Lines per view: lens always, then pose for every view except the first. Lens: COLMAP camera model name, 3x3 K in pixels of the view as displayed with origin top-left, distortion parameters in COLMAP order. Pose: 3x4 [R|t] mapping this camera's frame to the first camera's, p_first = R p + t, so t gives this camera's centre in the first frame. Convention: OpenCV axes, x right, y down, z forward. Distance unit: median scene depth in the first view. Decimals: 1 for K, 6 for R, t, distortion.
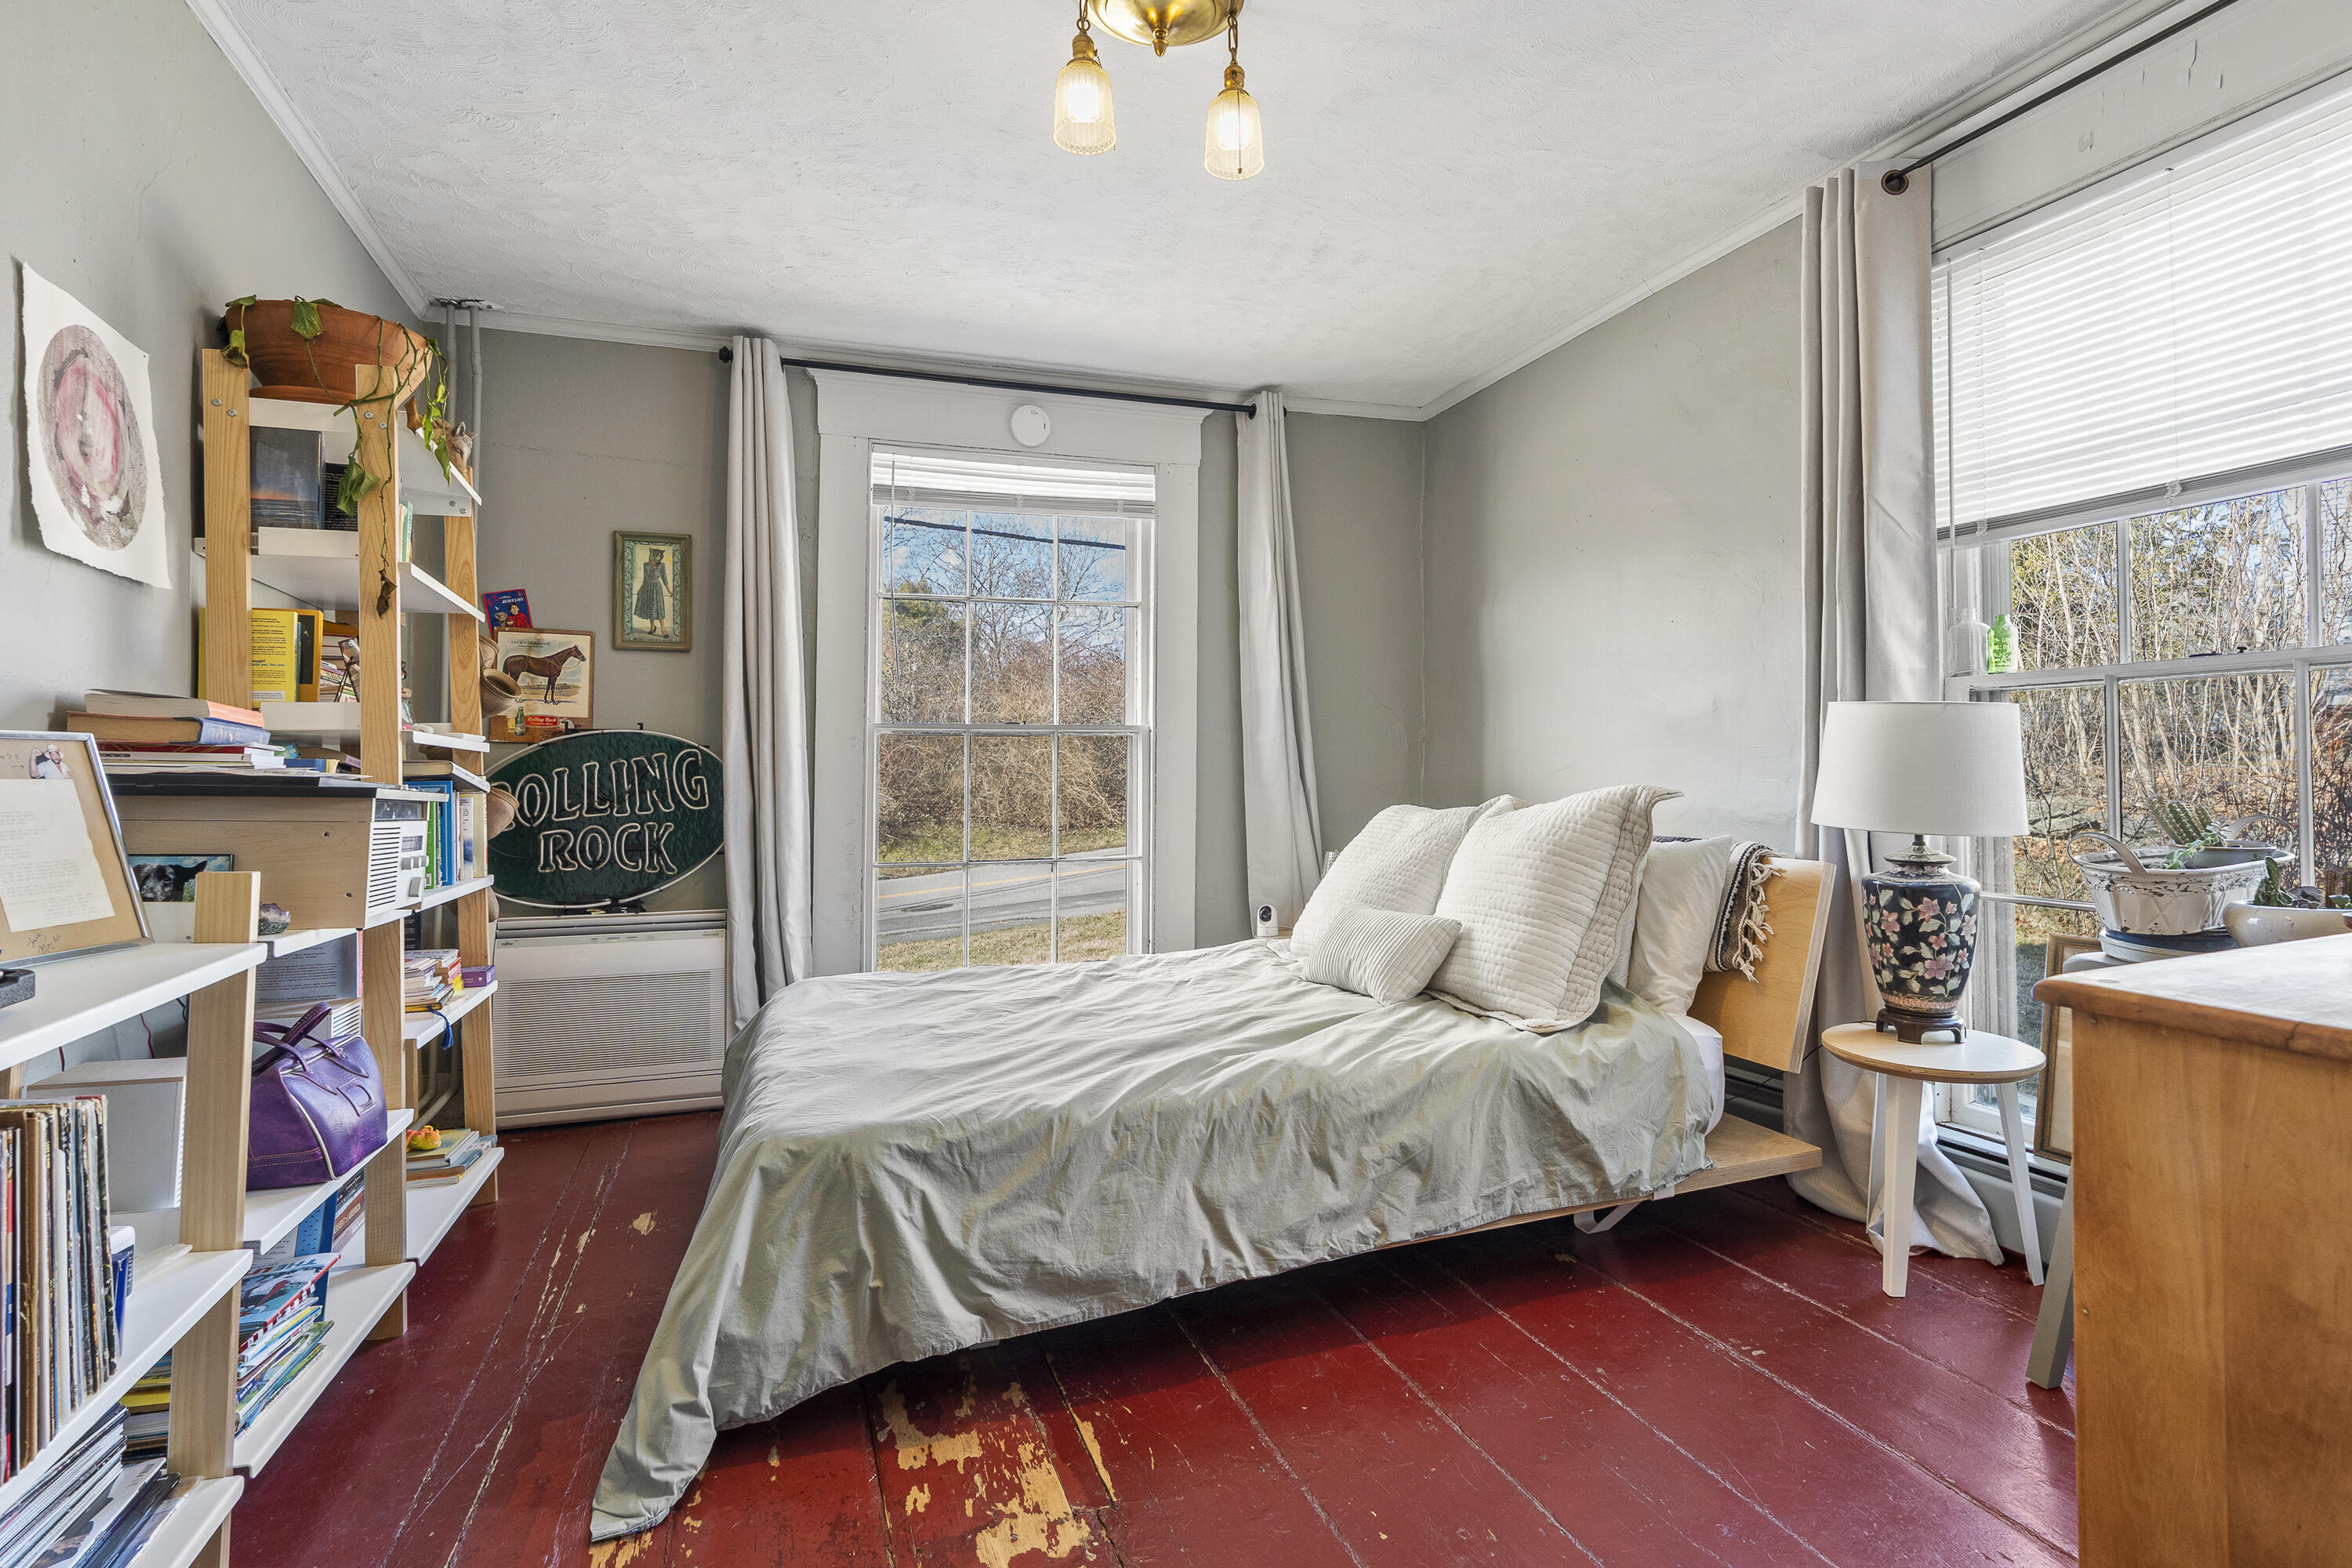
lens RADIAL K [[1121.3, 0, 1189.3], [0, 1121.3, 762.4], [0, 0, 1]] dist [-0.005239, 0.001767]
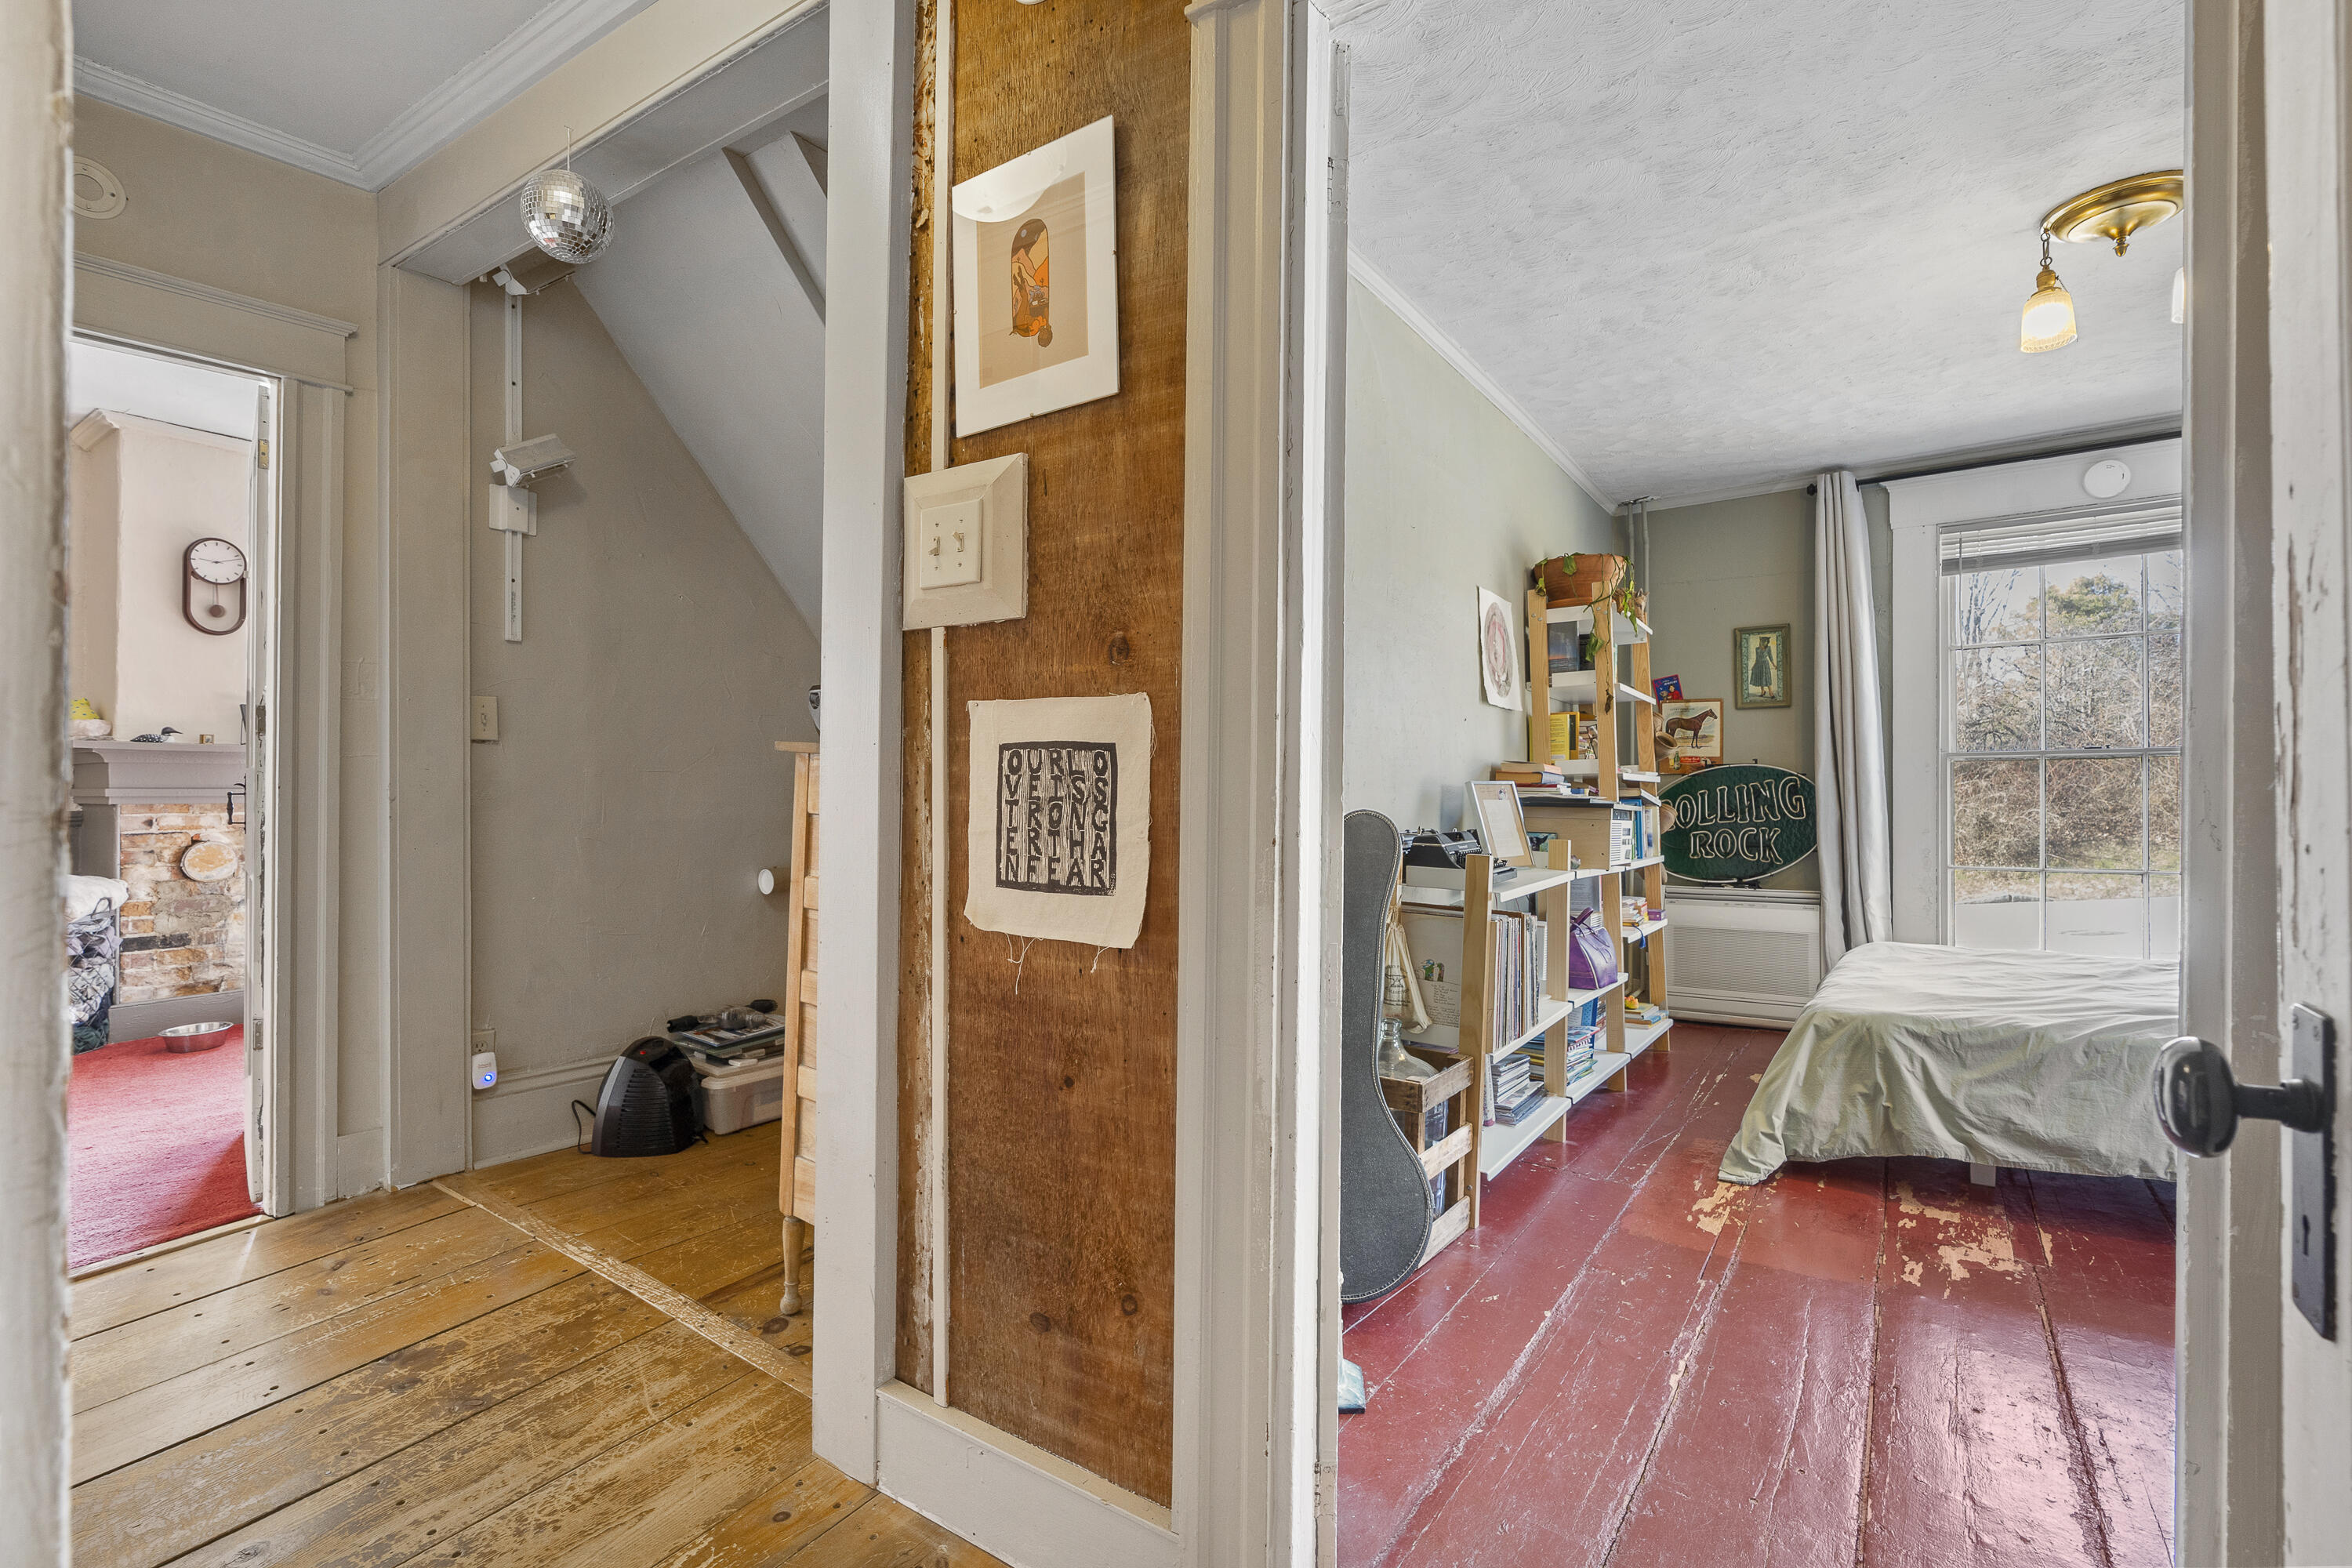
lens RADIAL K [[1067.4, 0, 1180.0], [0, 1067.4, 773.1], [0, 0, 1]] dist [-0.008455, 0.003169]
pose [[0.561177, -0.019077, -0.827476, 0.379431], [0.014905, 0.999805, -0.012942, -0.016535], [0.827562, -0.005071, 0.561352, -0.637471]]
